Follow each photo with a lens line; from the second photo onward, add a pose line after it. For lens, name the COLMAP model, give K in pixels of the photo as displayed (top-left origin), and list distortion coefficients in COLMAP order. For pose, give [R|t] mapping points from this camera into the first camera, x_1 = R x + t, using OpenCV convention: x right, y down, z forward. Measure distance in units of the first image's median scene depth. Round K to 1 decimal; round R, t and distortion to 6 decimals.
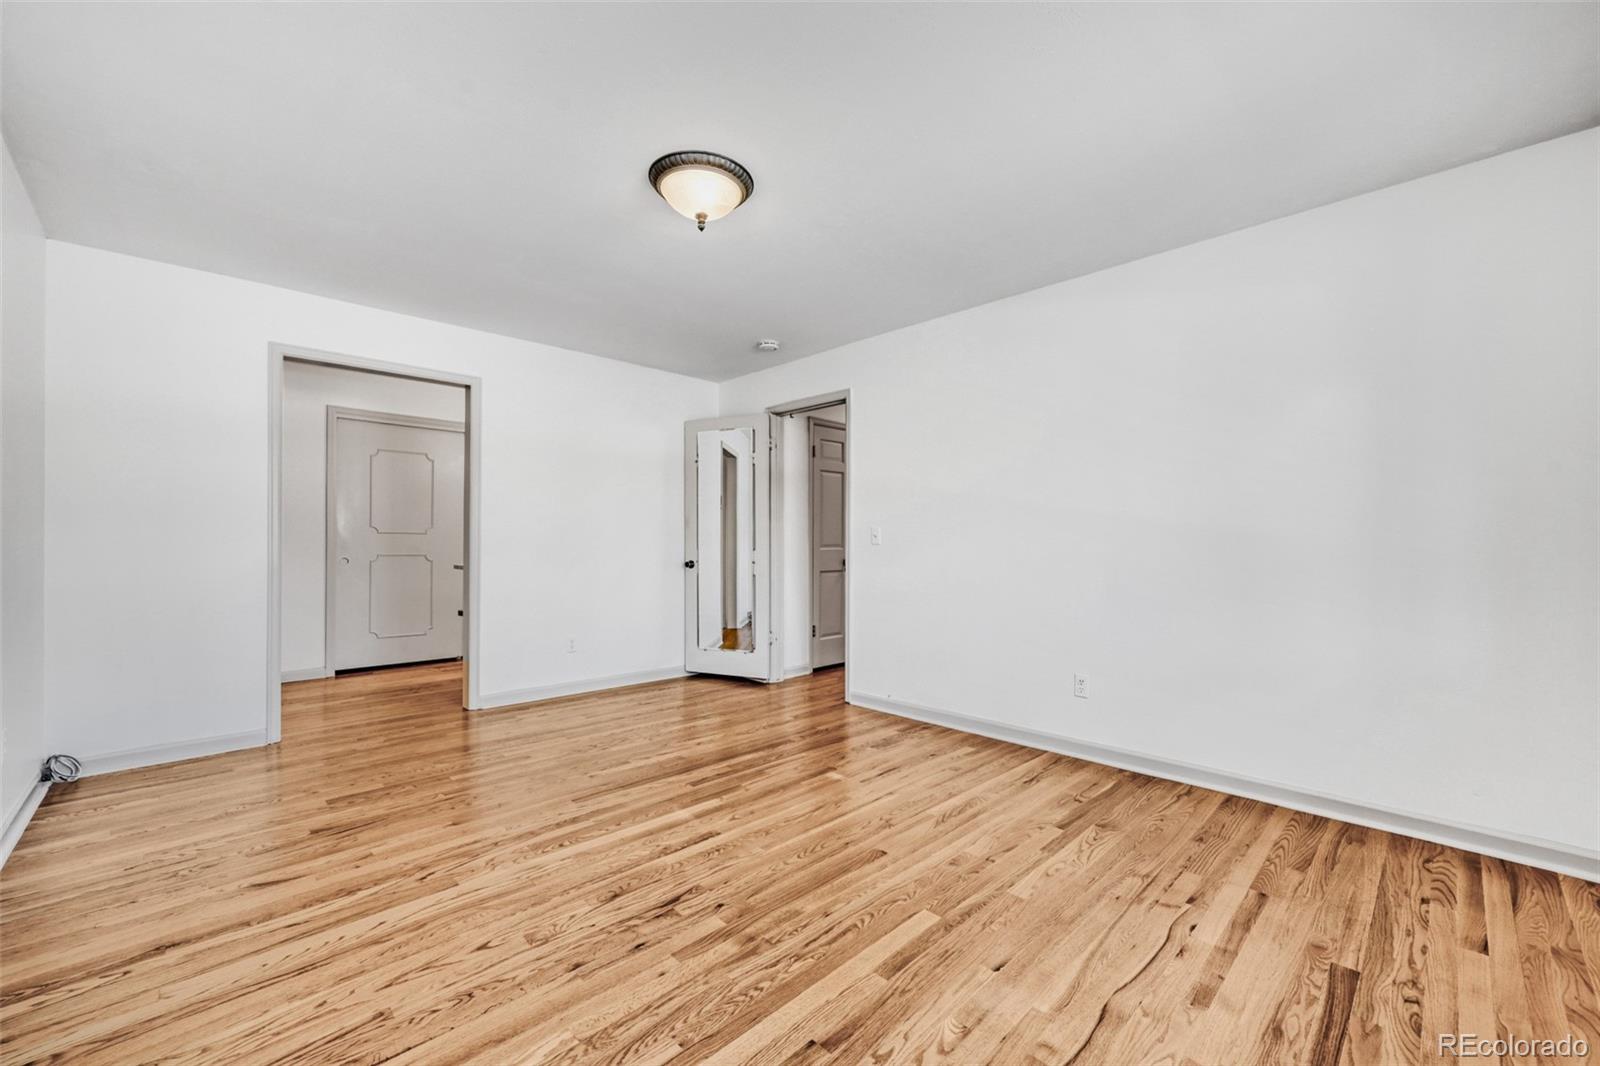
lens RADIAL K [[633.3, 0, 800.4], [0, 633.3, 535.9], [0, 0, 1]] dist [0.000667, 0.000288]
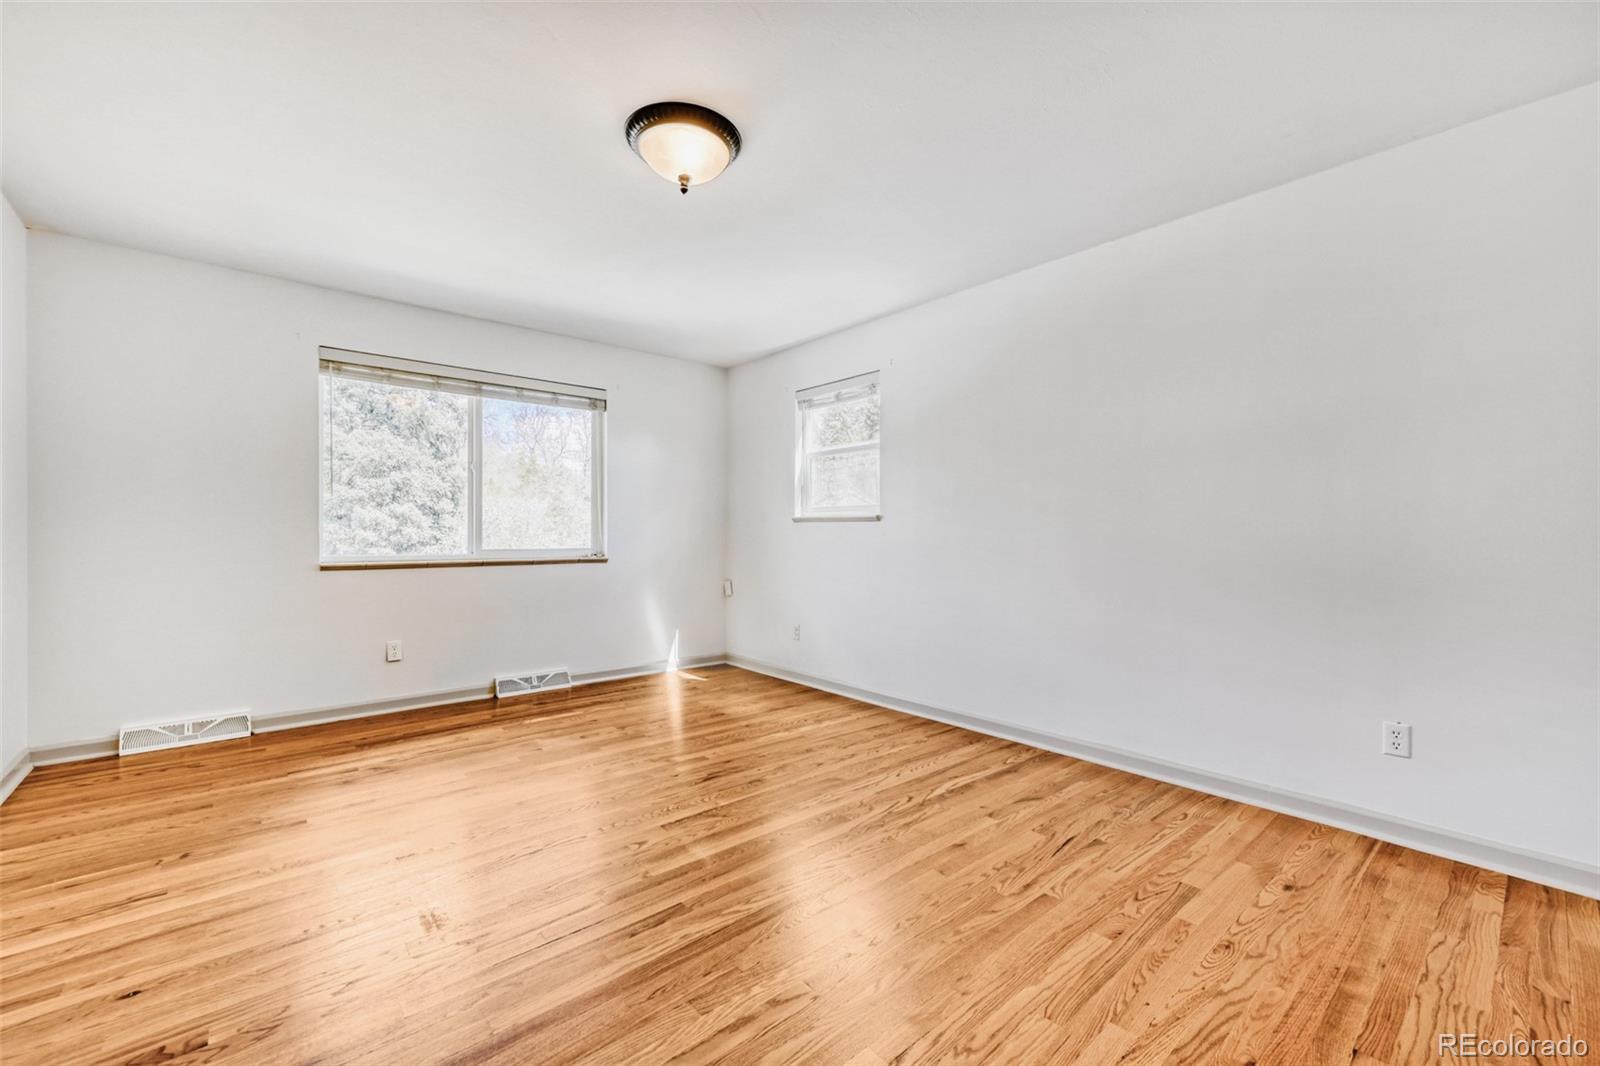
lens RADIAL K [[634.5, 0, 800.0], [0, 634.5, 533.0], [0, 0, 1]] dist [0.005986, 0.000132]
pose [[-0.998947, -0.006851, 0.045357, -0.415356], [-0.007574, 0.999847, -0.015799, 0.044107], [-0.045242, -0.016126, -0.998846, 2.159945]]
